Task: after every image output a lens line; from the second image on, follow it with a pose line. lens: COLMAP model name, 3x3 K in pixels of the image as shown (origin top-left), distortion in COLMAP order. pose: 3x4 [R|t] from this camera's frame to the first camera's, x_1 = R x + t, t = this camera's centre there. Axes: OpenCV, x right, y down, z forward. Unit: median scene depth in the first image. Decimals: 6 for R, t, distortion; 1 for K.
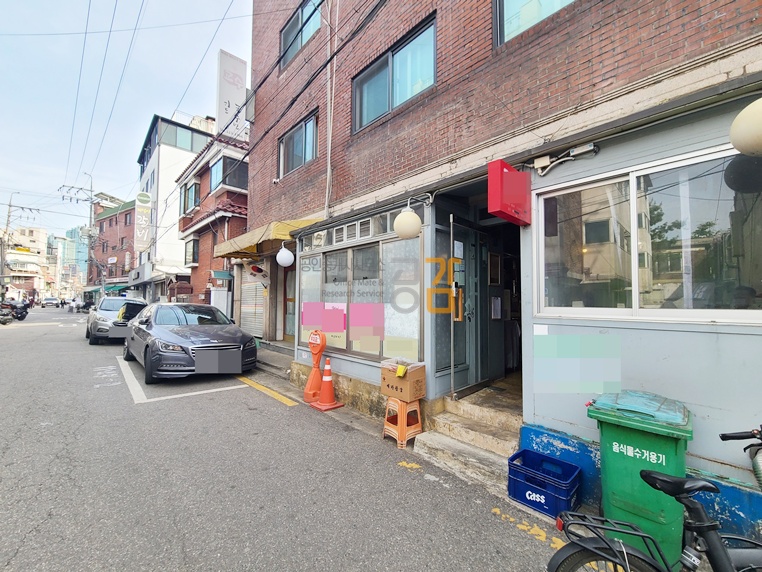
lens RADIAL K [[311.4, 0, 383.3], [0, 311.4, 289.4], [0, 0, 1]] dist [0.002475, -0.002904]
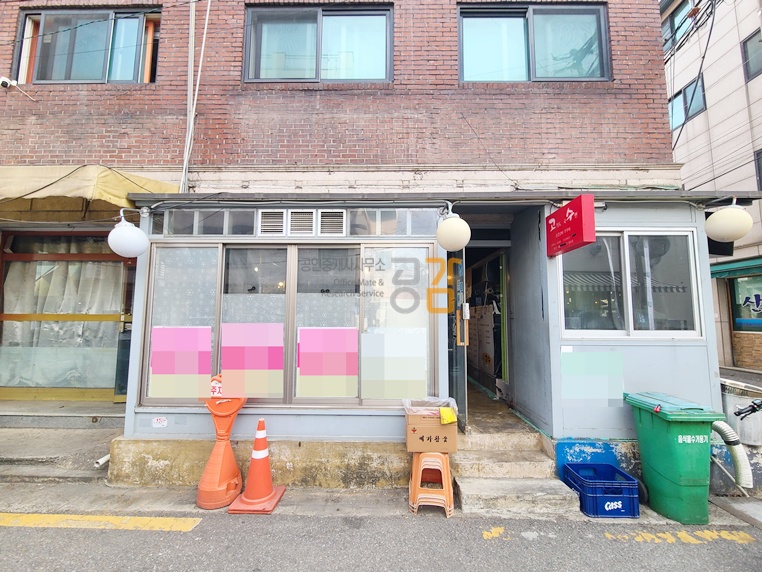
lens RADIAL K [[311.4, 0, 383.3], [0, 311.4, 289.4], [0, 0, 1]] dist [0.002475, -0.002904]
pose [[0.703237, 0.060804, 0.708351, -0.501204], [-0.030332, 0.997995, -0.055554, -0.005337], [-0.710308, 0.017582, 0.703671, 0.435194]]
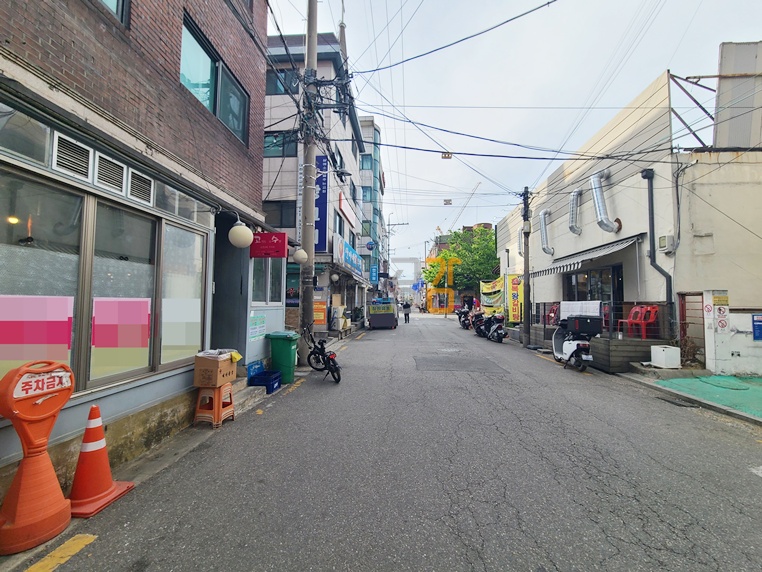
lens RADIAL K [[311.4, 0, 383.3], [0, 311.4, 289.4], [0, 0, 1]] dist [0.002475, -0.002904]
pose [[-0.672676, 0.020186, 0.739662, -0.958733], [-0.045609, 0.996596, -0.068676, 0.050050], [-0.738530, -0.079932, -0.669465, 1.102756]]
